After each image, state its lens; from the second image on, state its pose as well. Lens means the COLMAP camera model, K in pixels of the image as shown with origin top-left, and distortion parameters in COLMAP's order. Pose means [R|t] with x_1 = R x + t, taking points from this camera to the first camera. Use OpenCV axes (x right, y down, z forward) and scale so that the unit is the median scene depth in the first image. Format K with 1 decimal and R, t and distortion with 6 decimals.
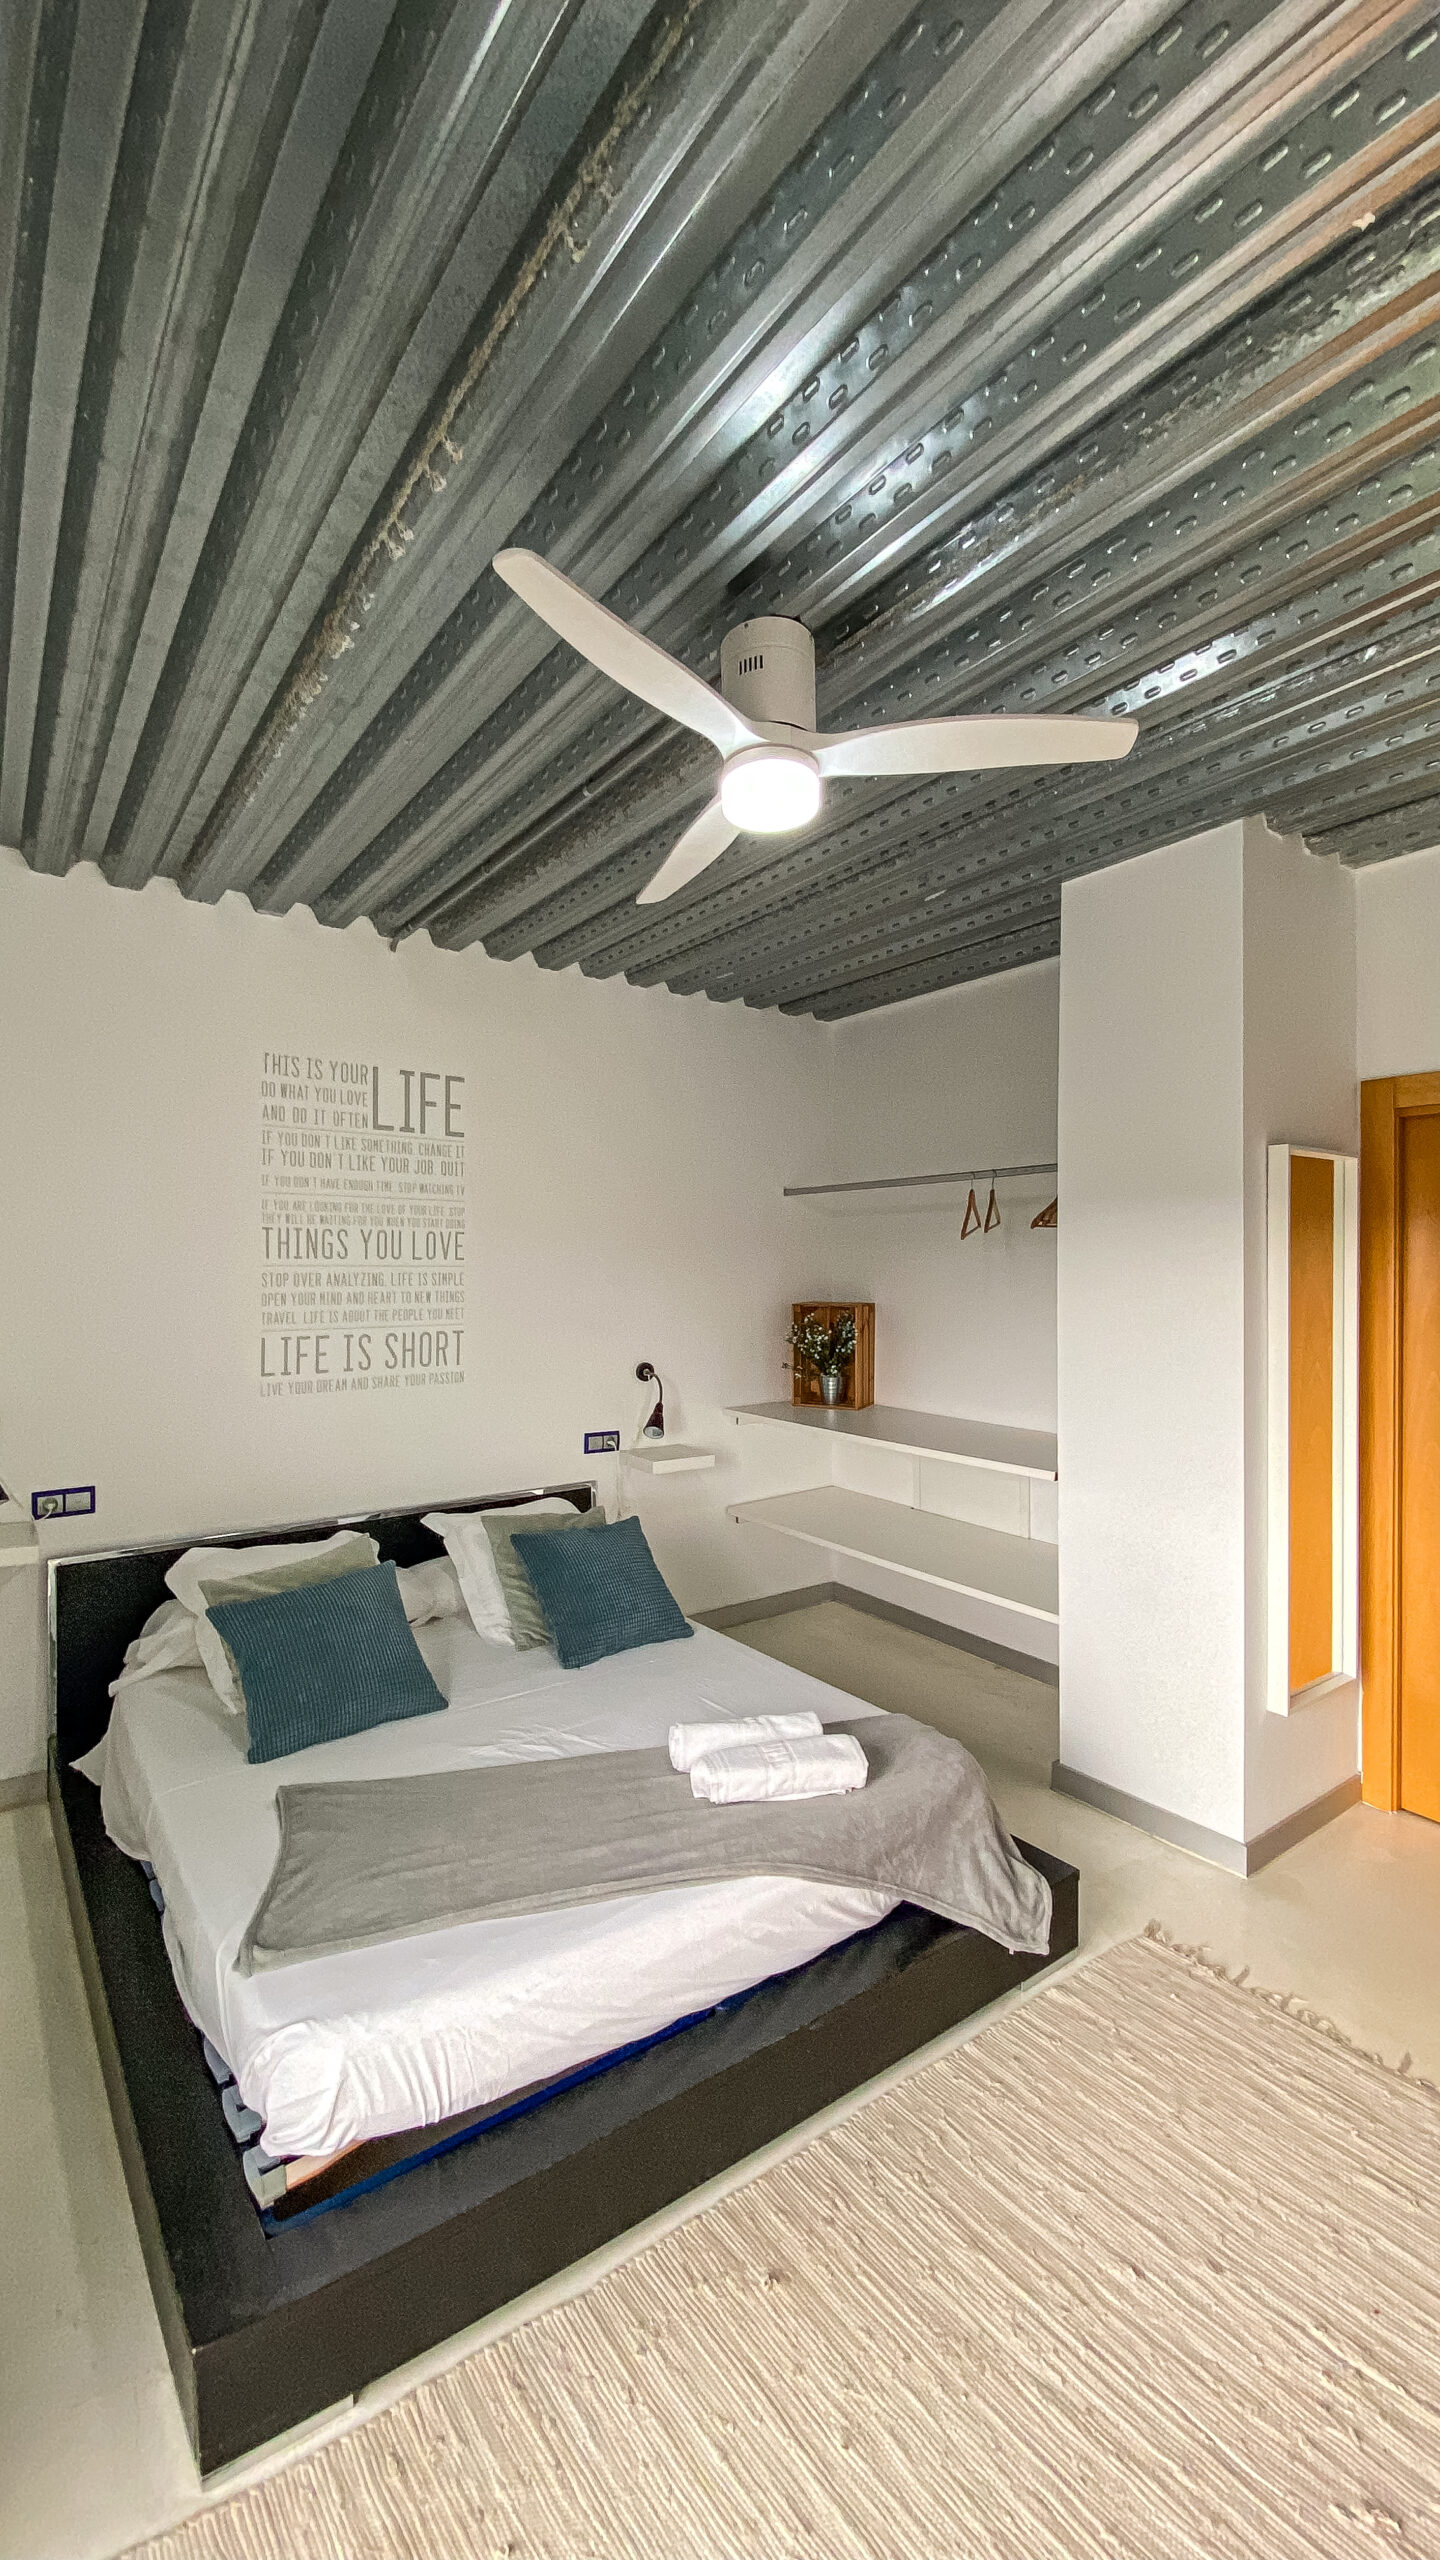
lens RADIAL K [[1052.3, 0, 719.6], [0, 1052.3, 1282.4], [0, 0, 1]] dist [0.008445, -0.000044]
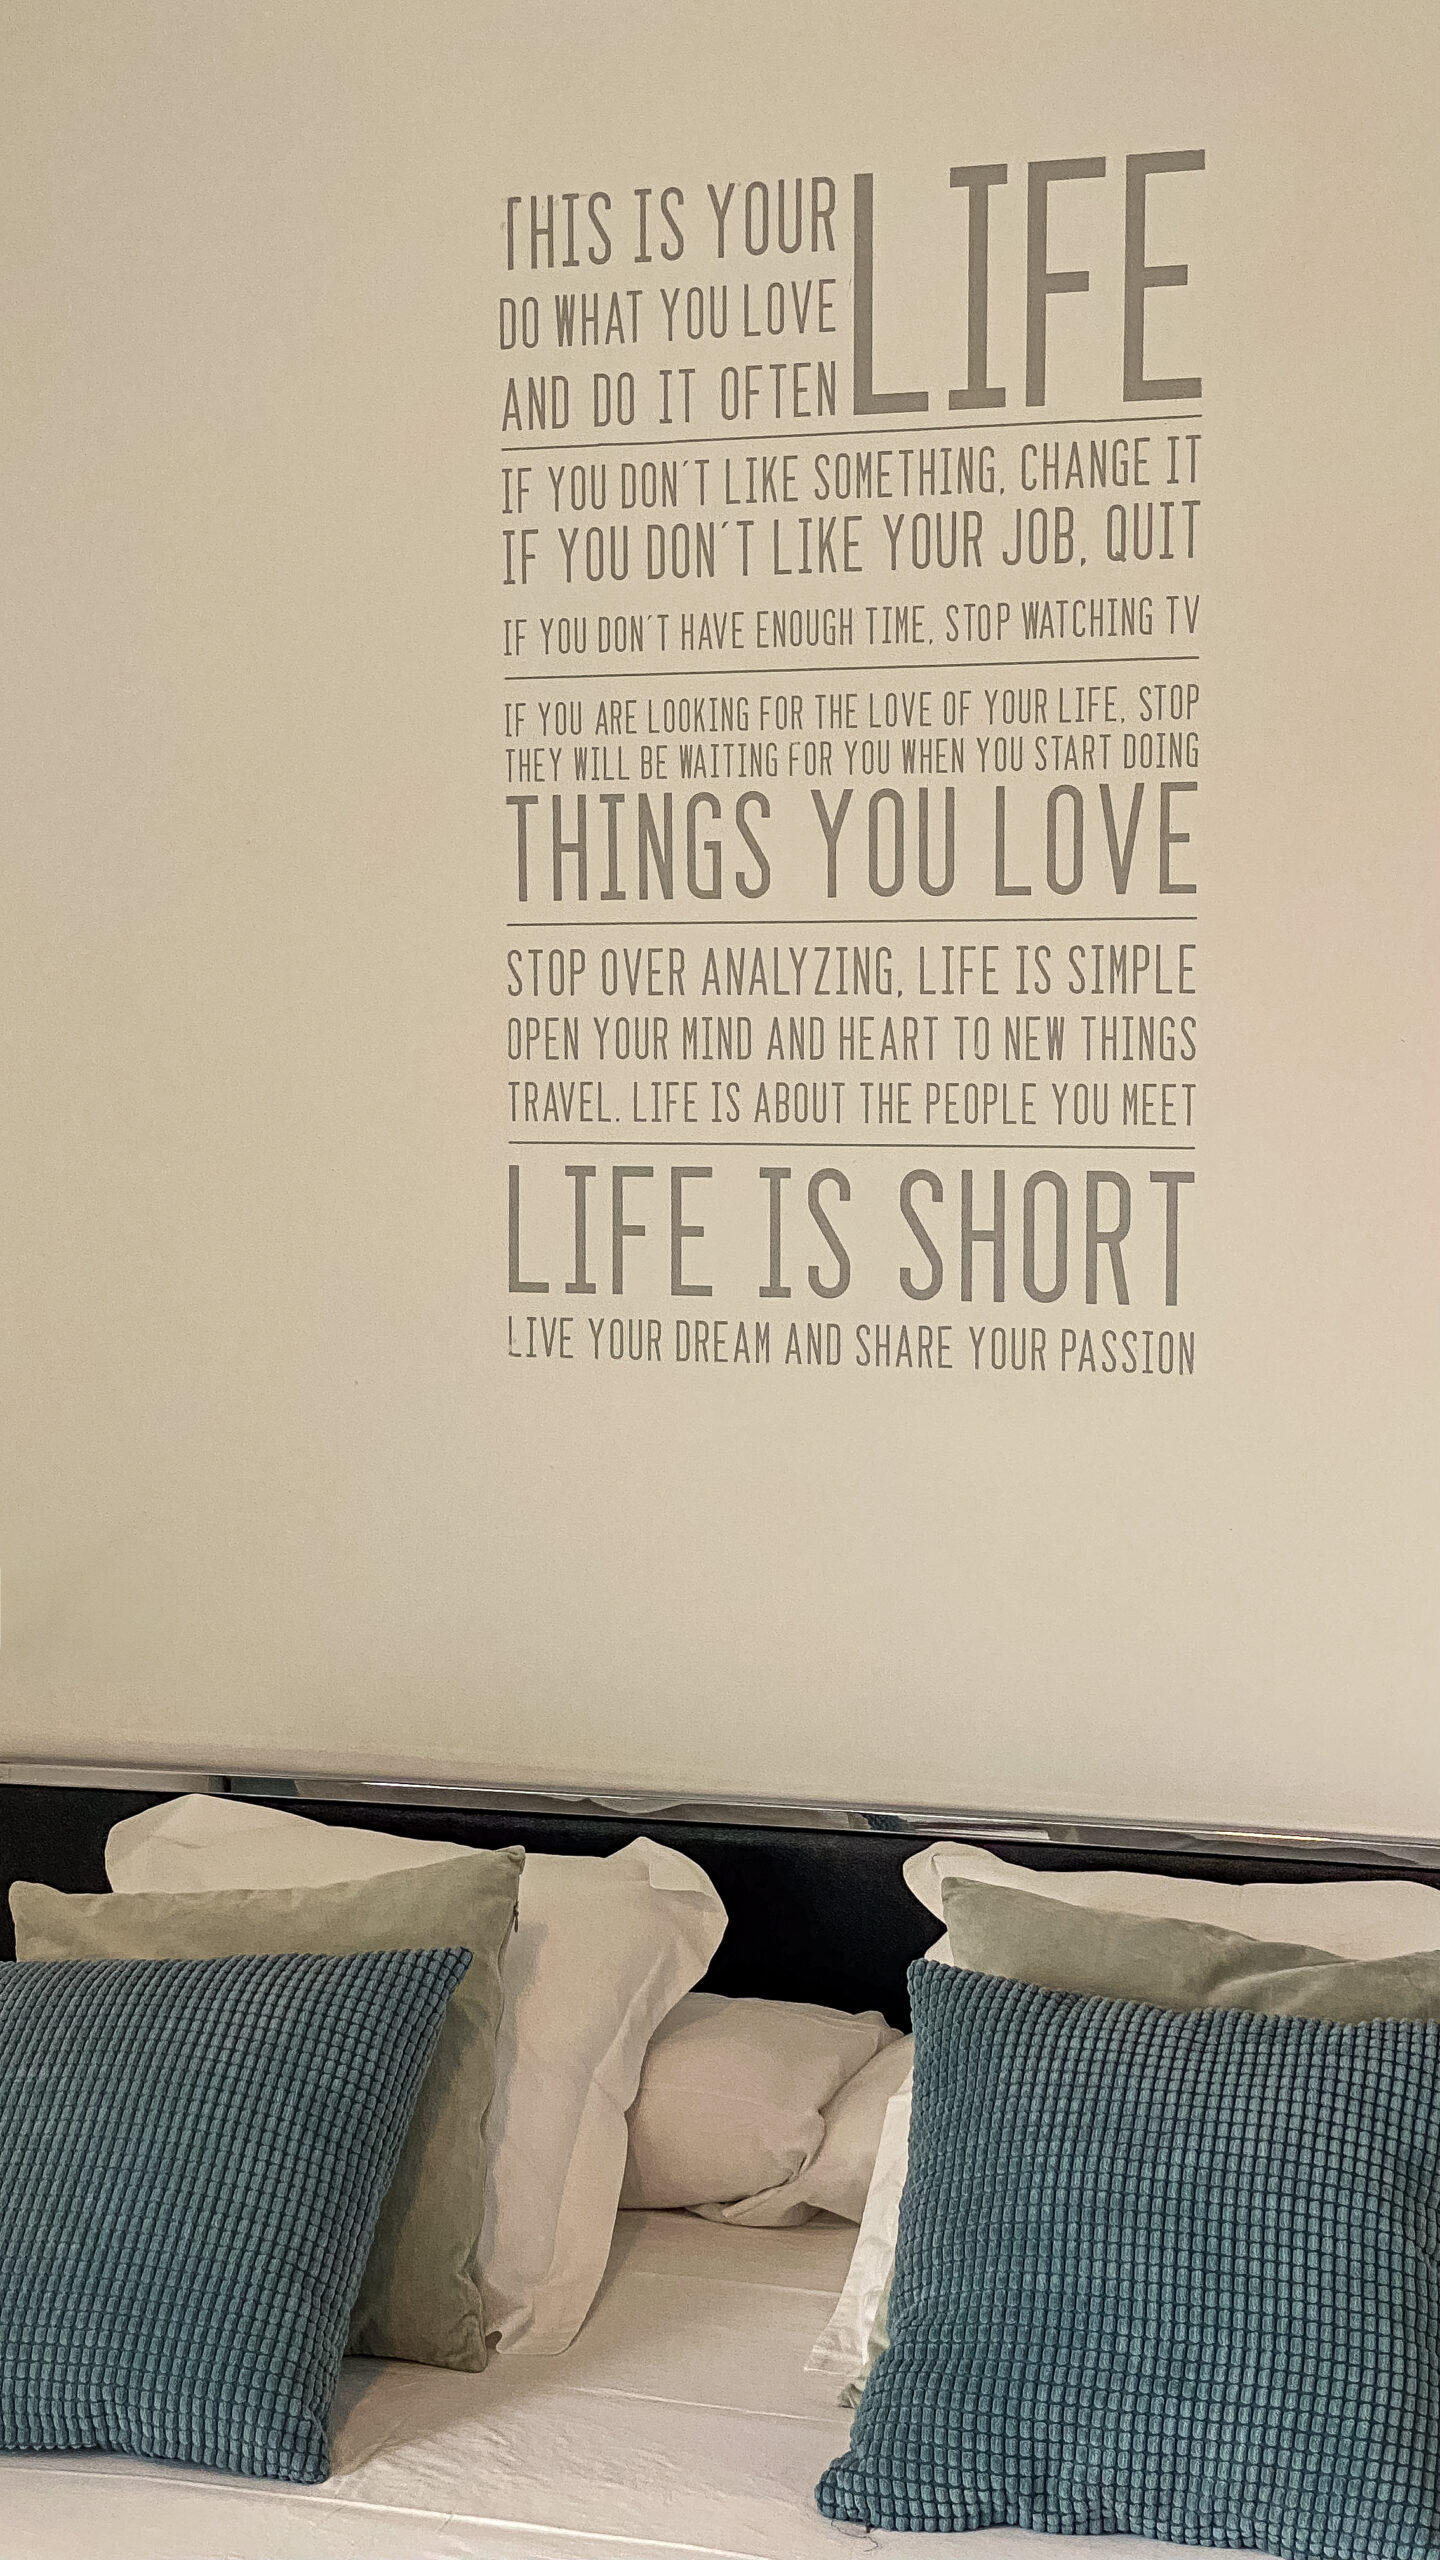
lens RADIAL K [[4063.7, 0, 719.6], [0, 4063.7, 1279.5], [0, 0, 1]] dist [0.121028, 0.000000]
pose [[0.555063, 0.062766, -0.829437, 0.547090], [-0.001250, 0.997211, 0.074625, -0.001765], [0.831807, -0.040385, 0.553594, 0.385443]]
